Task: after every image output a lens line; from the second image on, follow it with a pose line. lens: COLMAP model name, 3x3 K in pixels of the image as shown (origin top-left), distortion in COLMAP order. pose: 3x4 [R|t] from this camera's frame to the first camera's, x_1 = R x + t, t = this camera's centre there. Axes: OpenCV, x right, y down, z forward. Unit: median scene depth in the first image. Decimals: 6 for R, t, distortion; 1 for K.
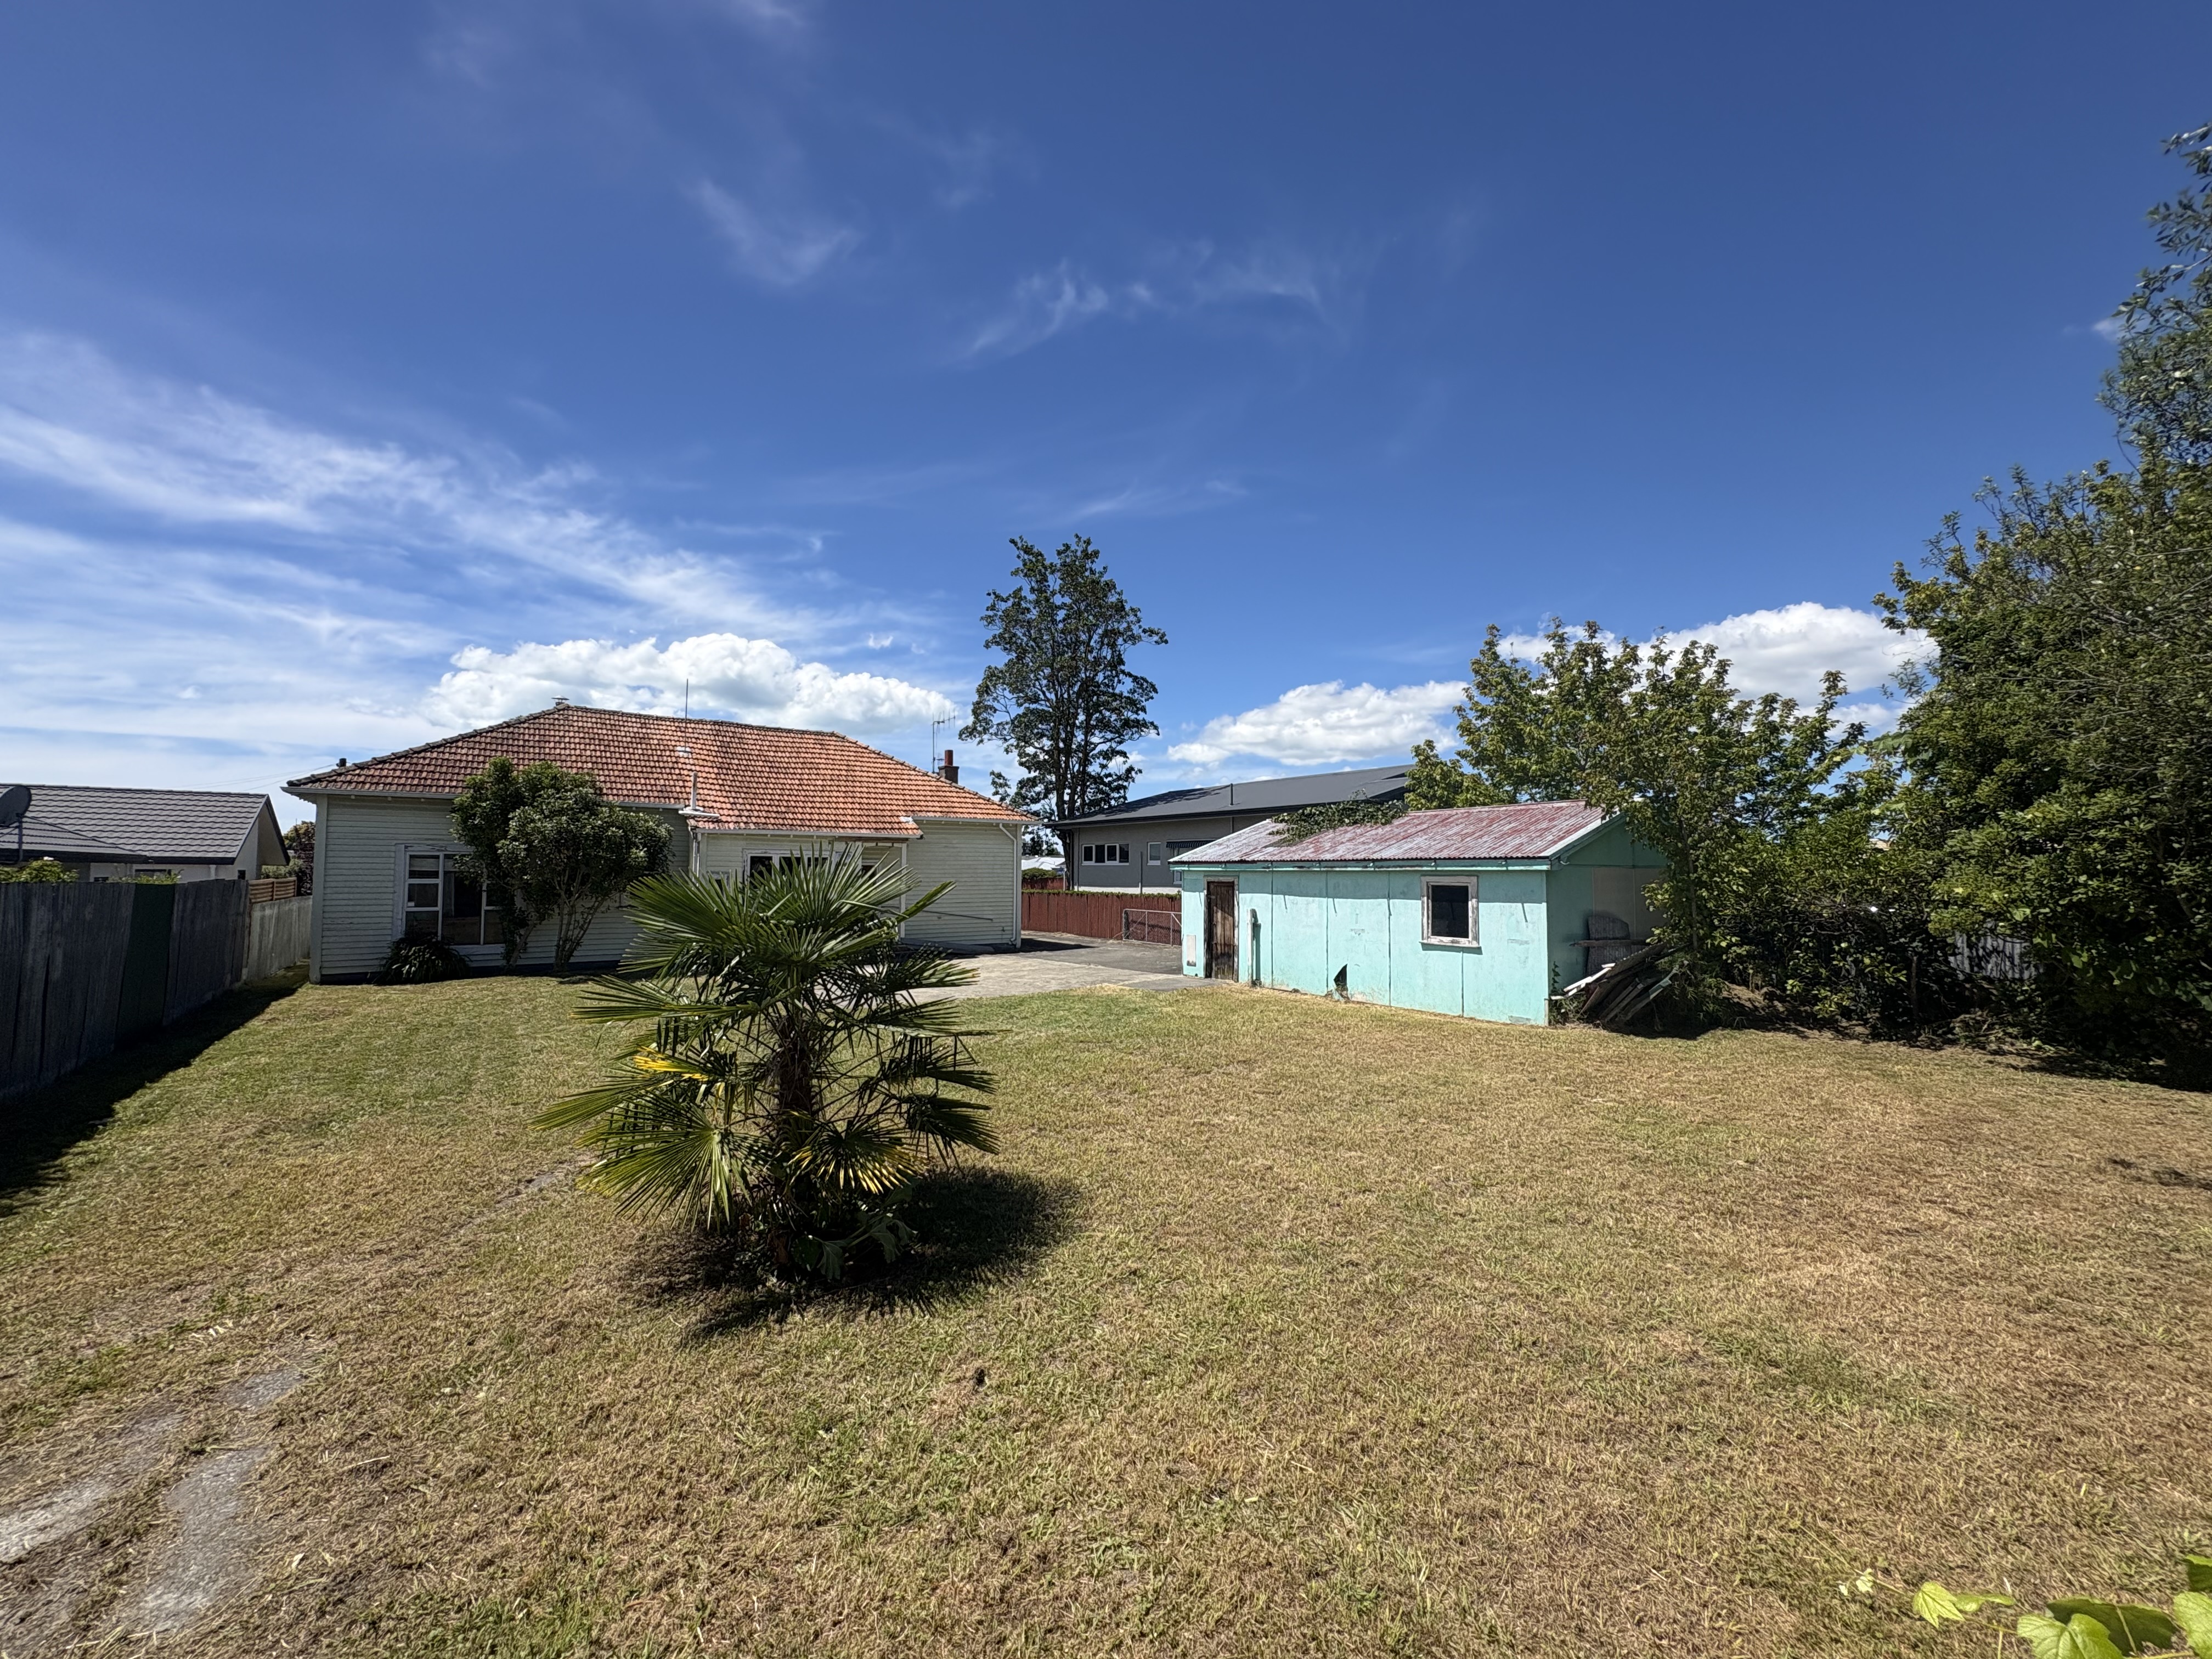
lens RADIAL K [[879.1, 0, 1106.1], [0, 879.1, 839.8], [0, 0, 1]] dist [0.000548, -0.000005]
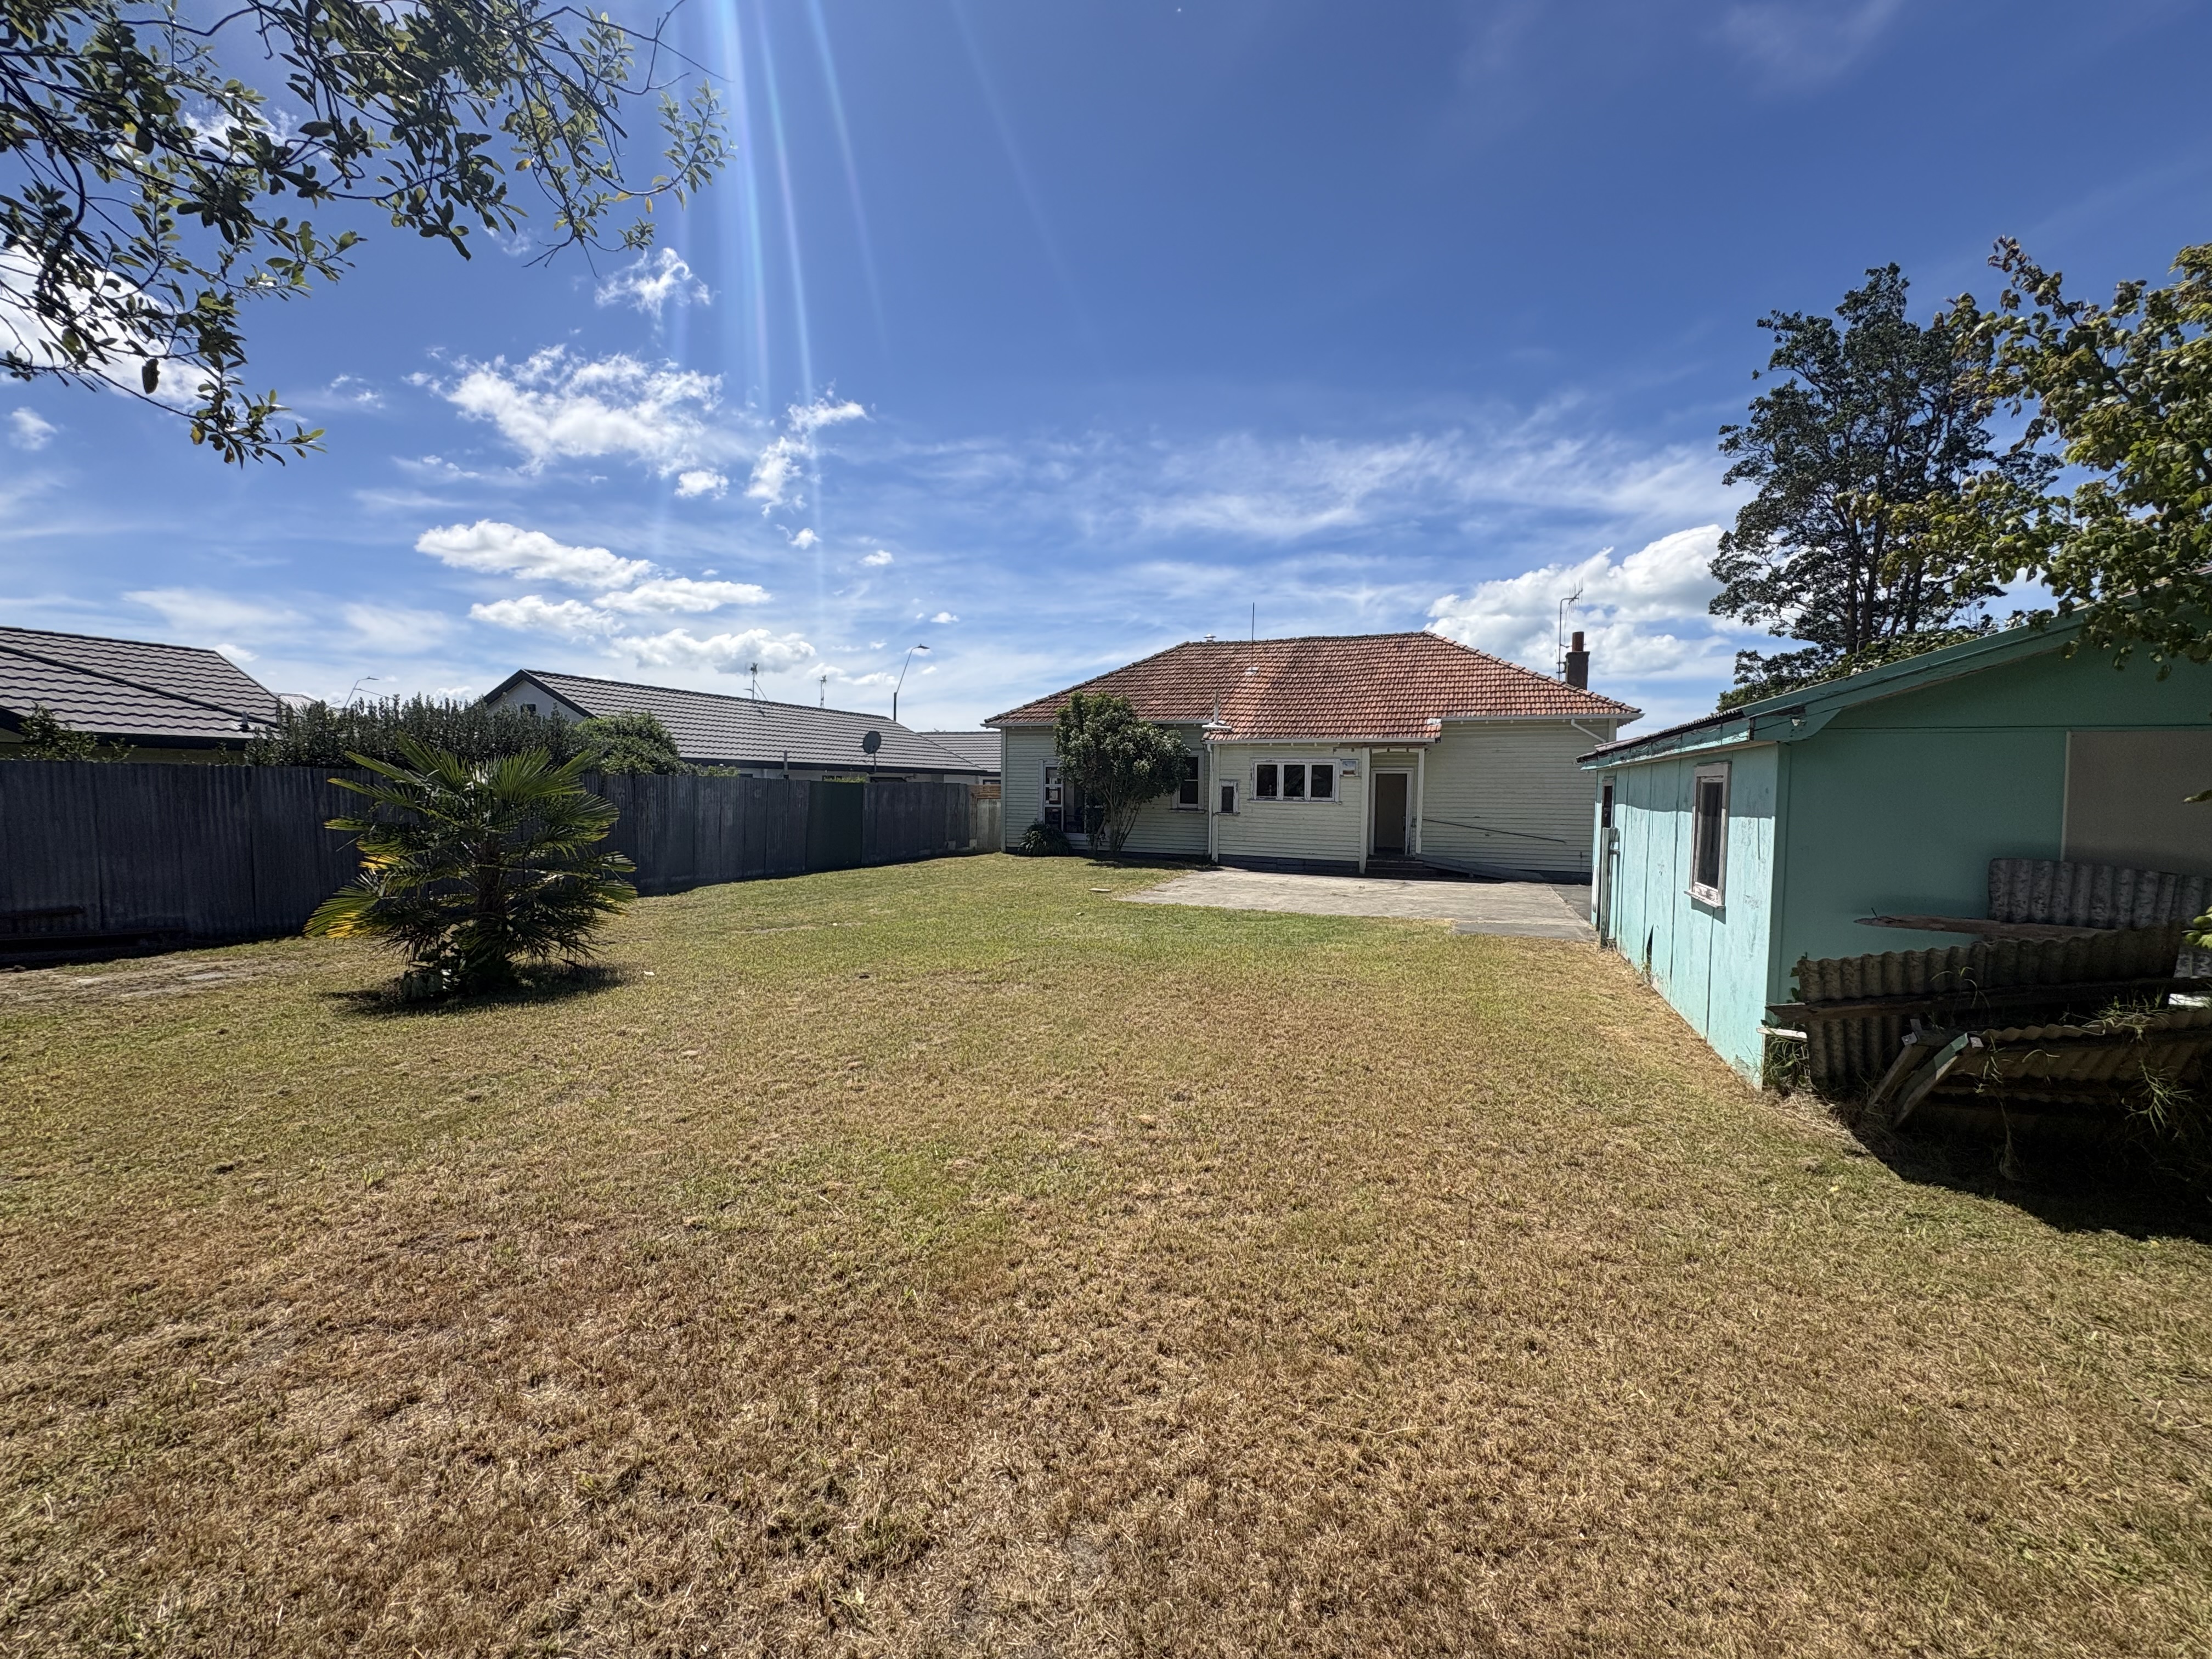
lens RADIAL K [[879.1, 0, 1106.1], [0, 879.1, 814.2], [0, 0, 1]] dist [0.000548, -0.000005]
pose [[0.546894, 0.027579, -0.836747, 0.505927], [0.022632, 0.998605, 0.047706, 0.031033], [0.836896, -0.045028, 0.545507, 0.354094]]
